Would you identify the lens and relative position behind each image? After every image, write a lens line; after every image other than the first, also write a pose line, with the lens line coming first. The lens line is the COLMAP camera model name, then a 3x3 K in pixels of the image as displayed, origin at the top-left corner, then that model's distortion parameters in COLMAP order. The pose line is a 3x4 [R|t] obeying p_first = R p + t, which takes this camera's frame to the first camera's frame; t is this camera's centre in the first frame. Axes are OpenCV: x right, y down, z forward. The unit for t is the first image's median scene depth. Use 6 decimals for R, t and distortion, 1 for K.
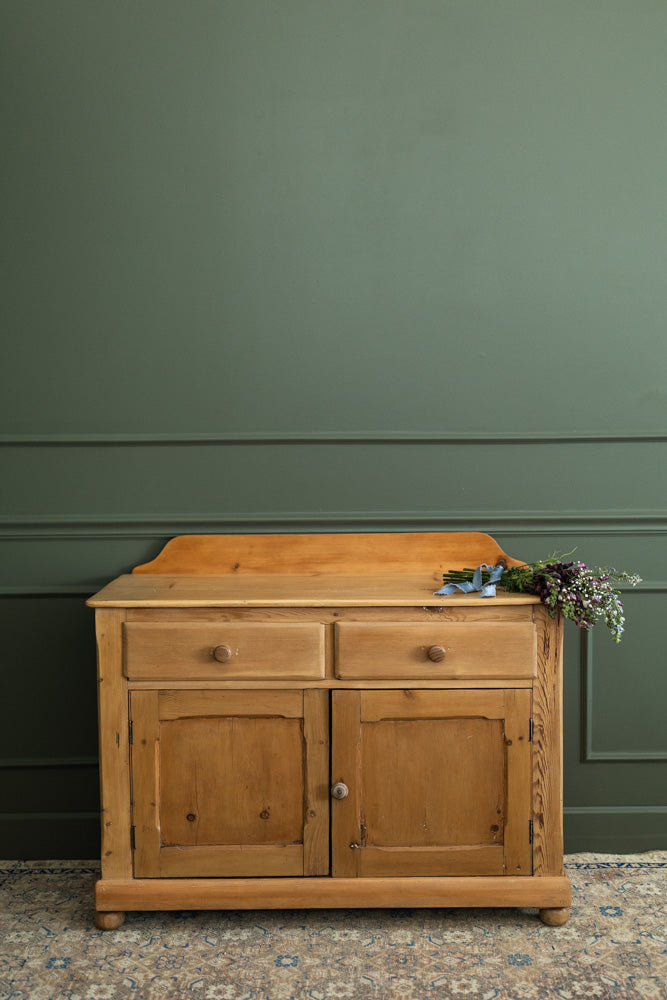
lens RADIAL K [[1110.7, 0, 345.1], [0, 1110.7, 495.1], [0, 0, 1]] dist [0.018911, 0.000000]
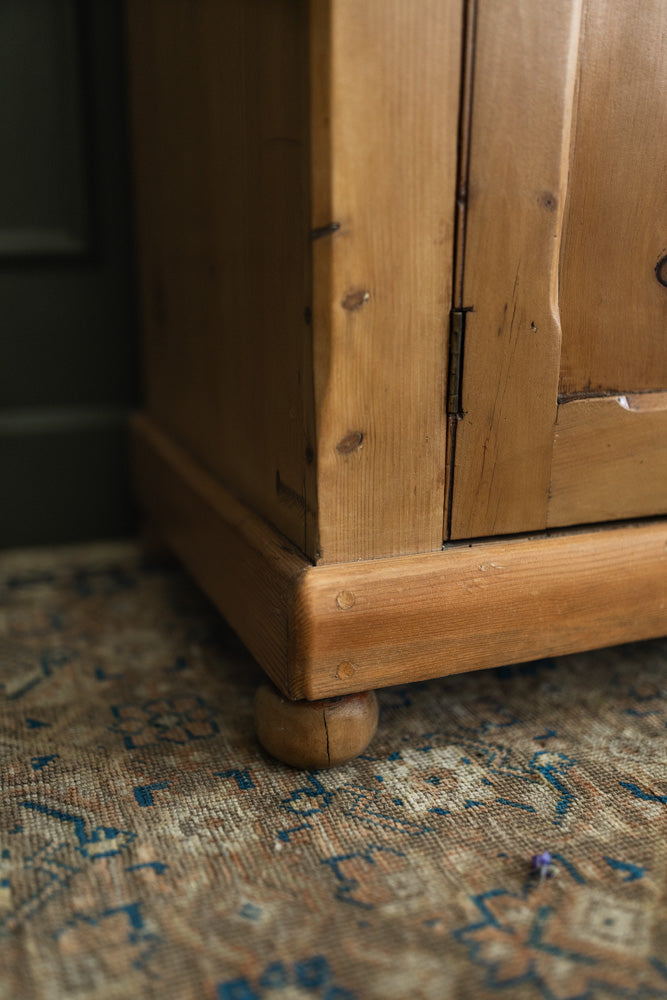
lens RADIAL K [[947.4, 0, 326.5], [0, 947.4, 502.8], [0, 0, 1]] dist [0.014851, 0.000000]
pose [[0.929895, -0.088045, 0.357132, -0.283135], [0.005659, 0.974239, 0.225448, 0.292384], [-0.367781, -0.207622, 0.906438, 0.835524]]
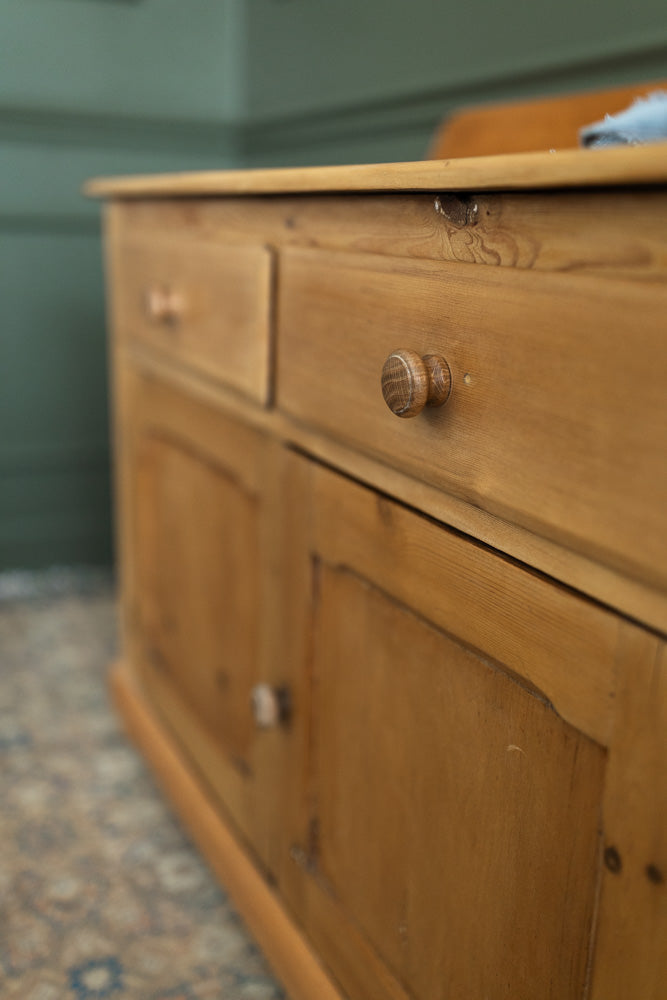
lens RADIAL K [[947.4, 0, 332.3], [0, 947.4, 499.2], [0, 0, 1]] dist [0.014851, 0.000000]
pose [[0.451292, 0.267243, -0.851421, 0.262581], [-0.072402, 0.961925, 0.263551, 0.110446], [0.889434, -0.057294, 0.453458, 0.873732]]
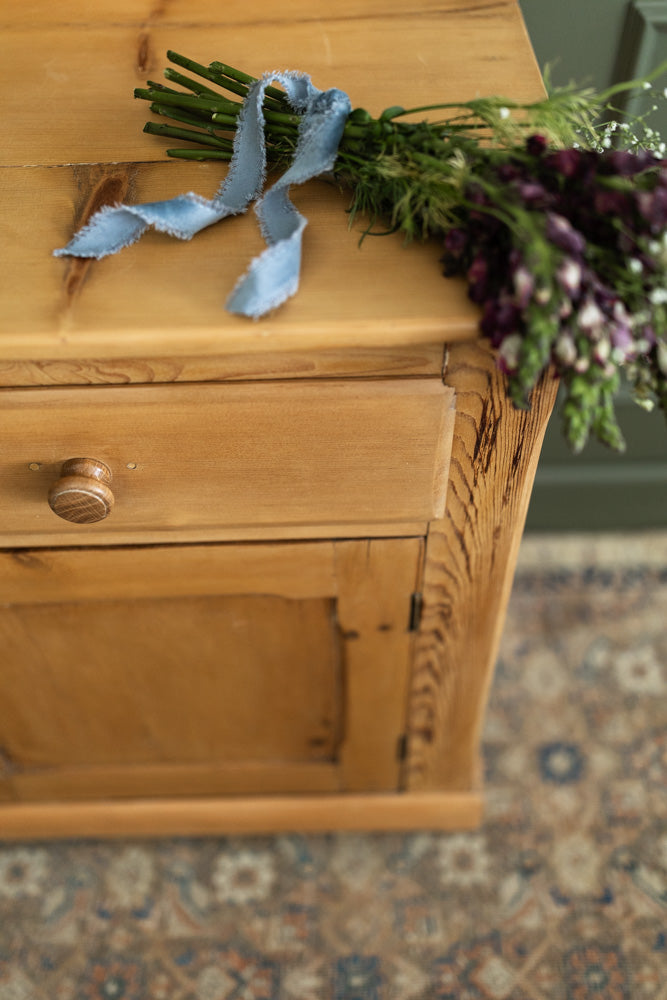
lens RADIAL K [[947.4, 0, 330.1], [0, 947.4, 476.1], [0, 0, 1]] dist [0.014851, 0.000000]
pose [[0.999732, -0.022475, 0.005505, 0.140642], [0.011732, 0.697370, 0.716616, -0.027817], [-0.019945, -0.716359, 0.697447, 0.828956]]
